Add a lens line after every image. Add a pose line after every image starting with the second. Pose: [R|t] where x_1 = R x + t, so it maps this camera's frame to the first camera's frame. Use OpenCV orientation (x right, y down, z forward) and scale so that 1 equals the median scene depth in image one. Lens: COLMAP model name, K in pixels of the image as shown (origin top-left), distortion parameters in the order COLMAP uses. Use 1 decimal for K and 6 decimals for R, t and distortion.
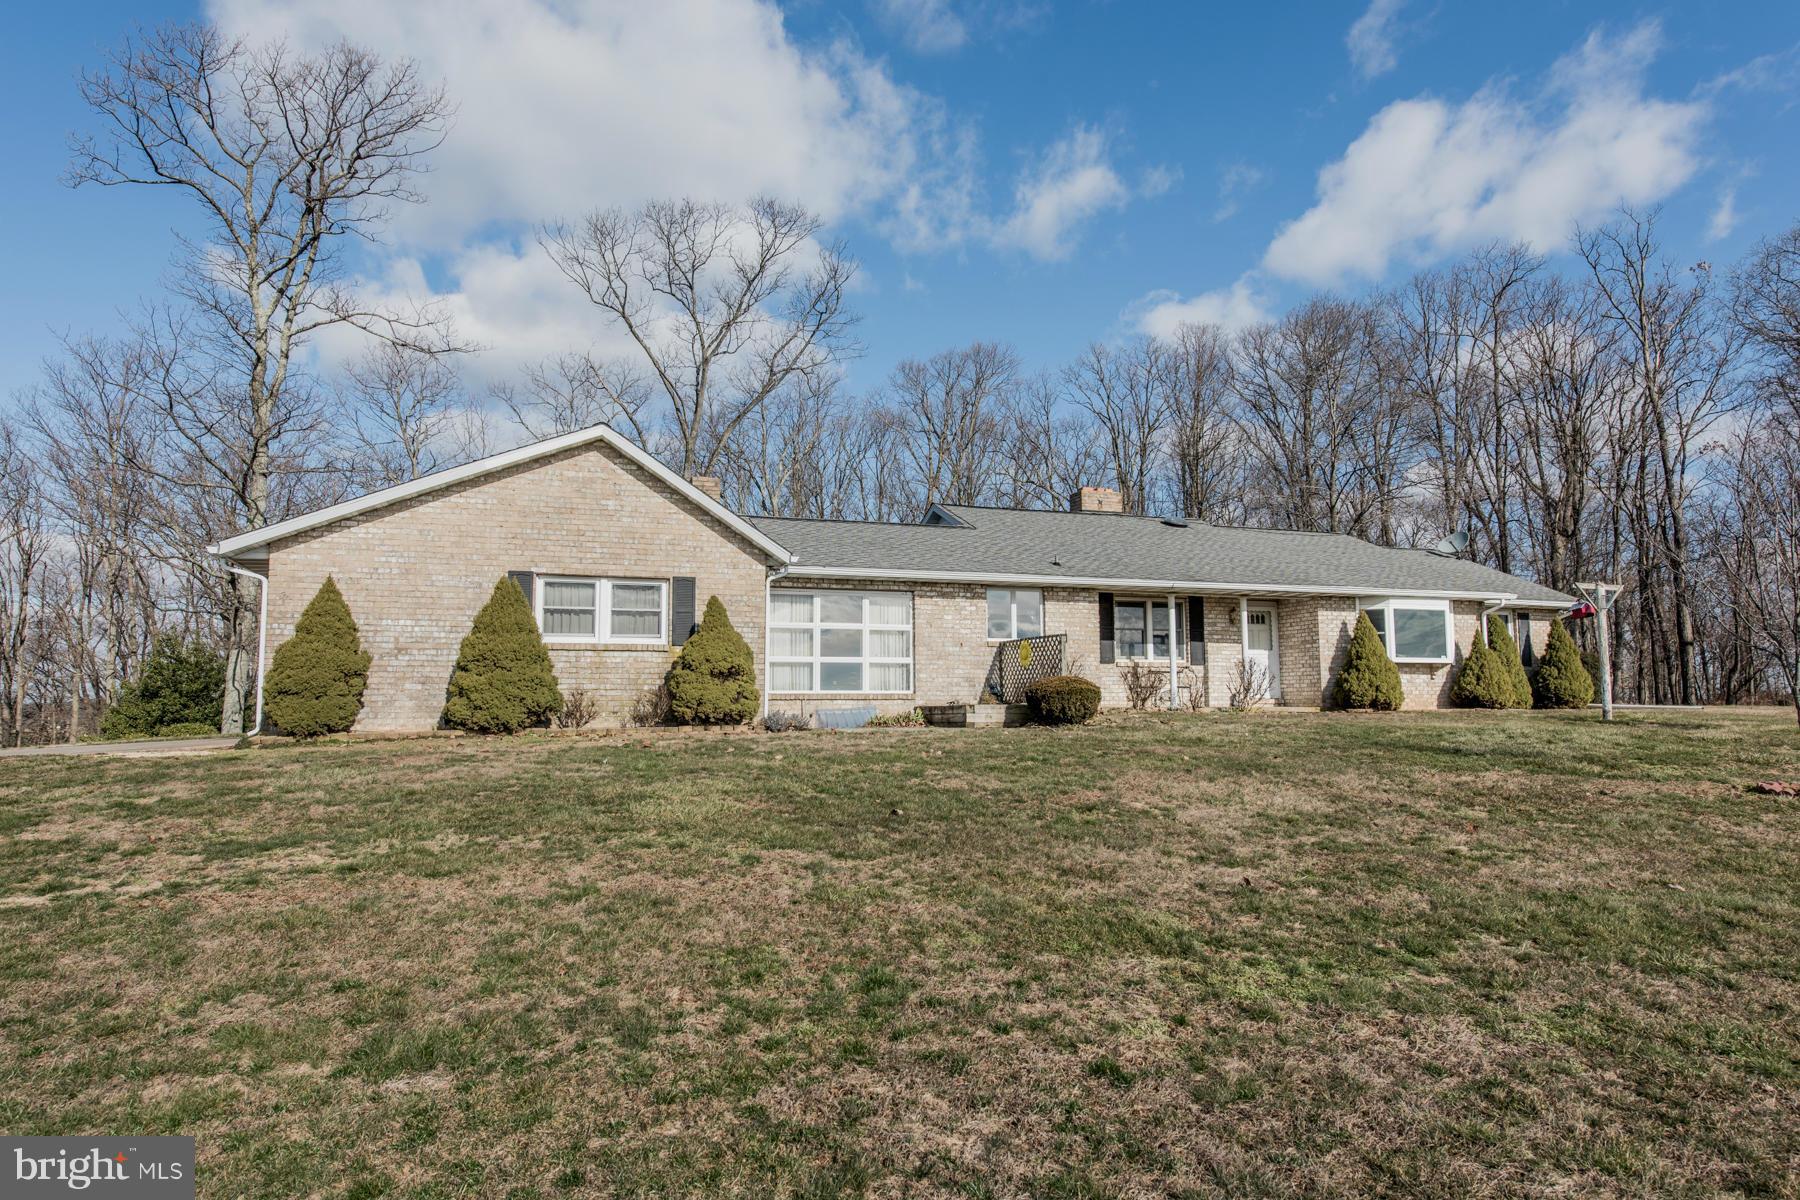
lens RADIAL K [[1142.8, 0, 885.5], [0, 1142.8, 604.6], [0, 0, 1]] dist [0.011485, -0.000990]
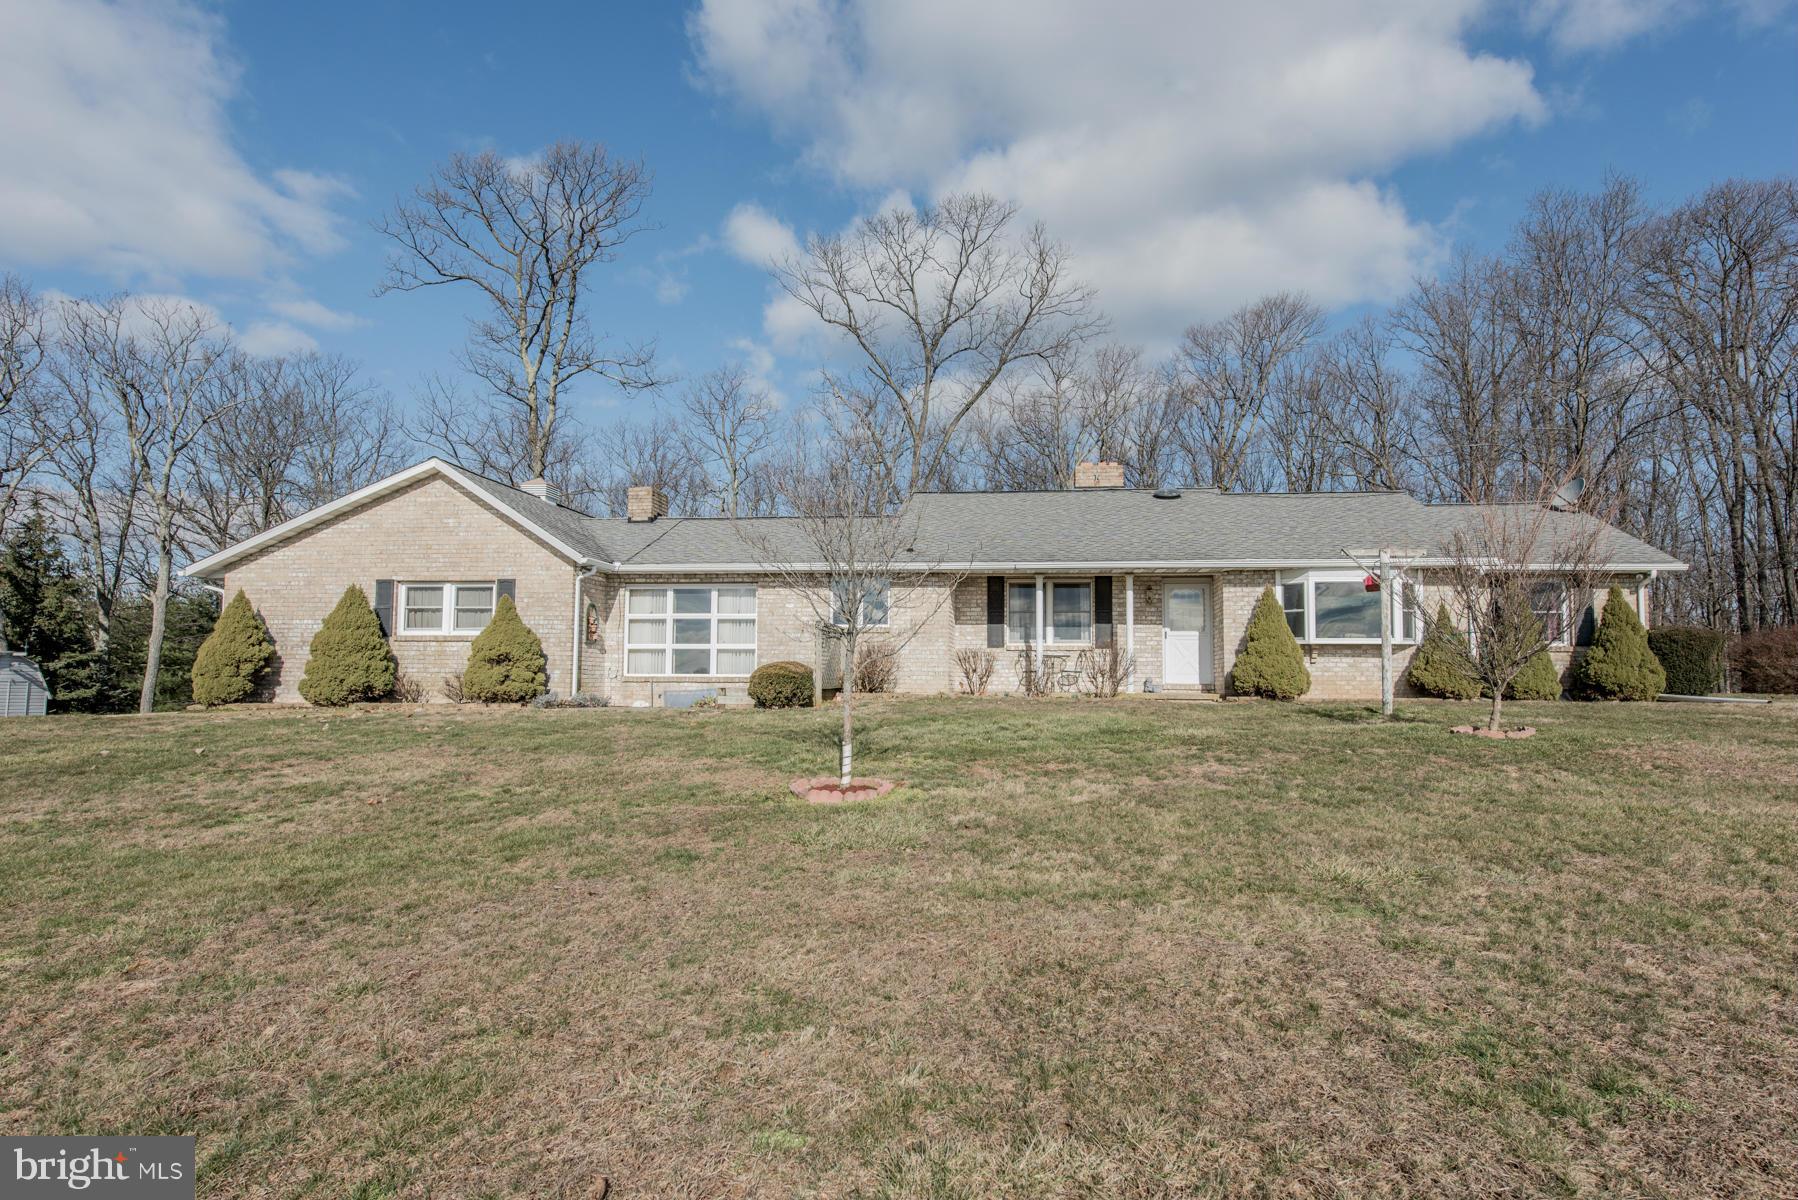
lens RADIAL K [[1141.5, 0, 884.5], [0, 1141.5, 604.6], [0, 0, 1]] dist [0.011485, -0.000990]
pose [[0.893558, -0.023442, -0.448336, 0.628275], [0.030518, 0.999498, 0.008562, 0.003890], [0.447910, -0.021333, 0.893824, 0.094298]]
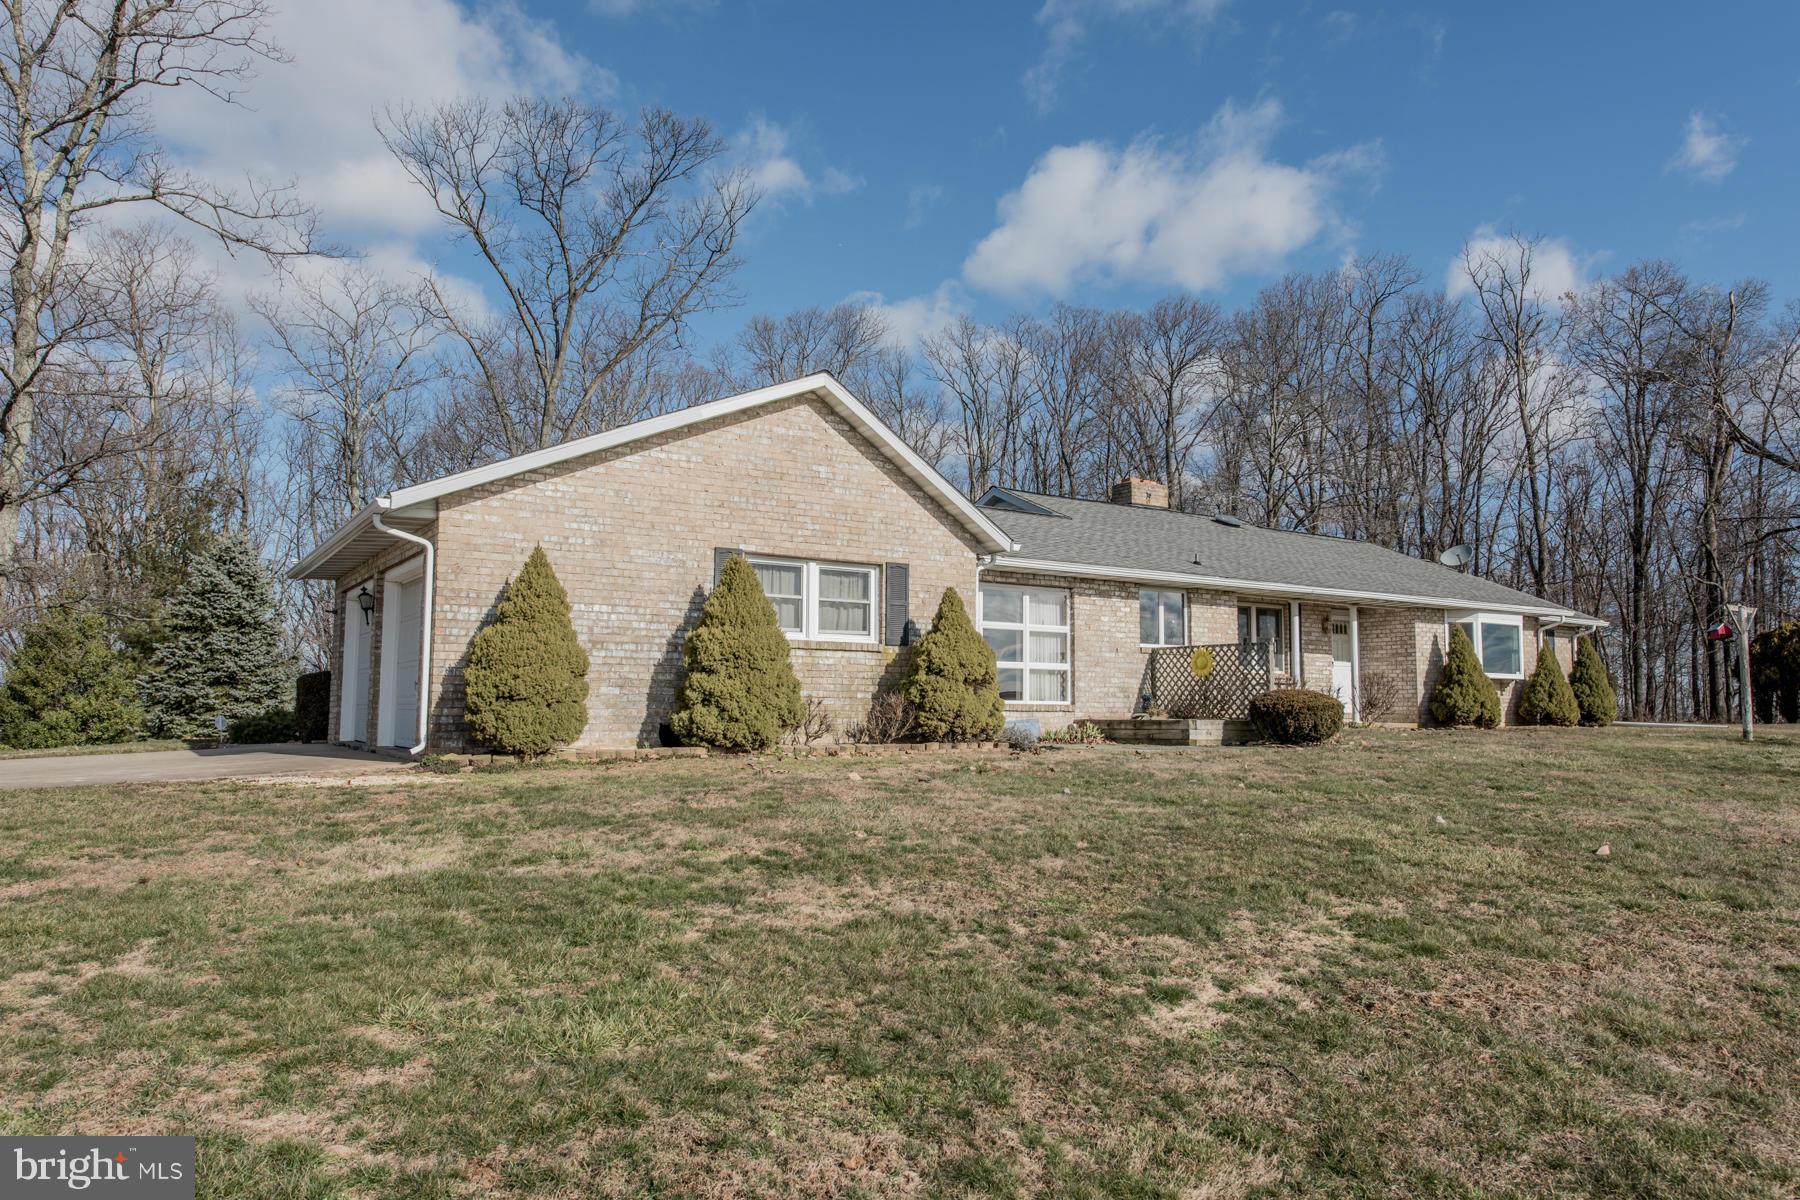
lens RADIAL K [[1272.2, 0, 900.0], [0, 1272.2, 600.0], [0, 0, 1]] dist [0.009800, 0.001859]
pose [[0.966450, 0.033959, 0.254599, -0.360659], [-0.034852, 0.999392, -0.001005, 0.003041], [-0.254478, -0.007902, 0.967046, 0.090630]]
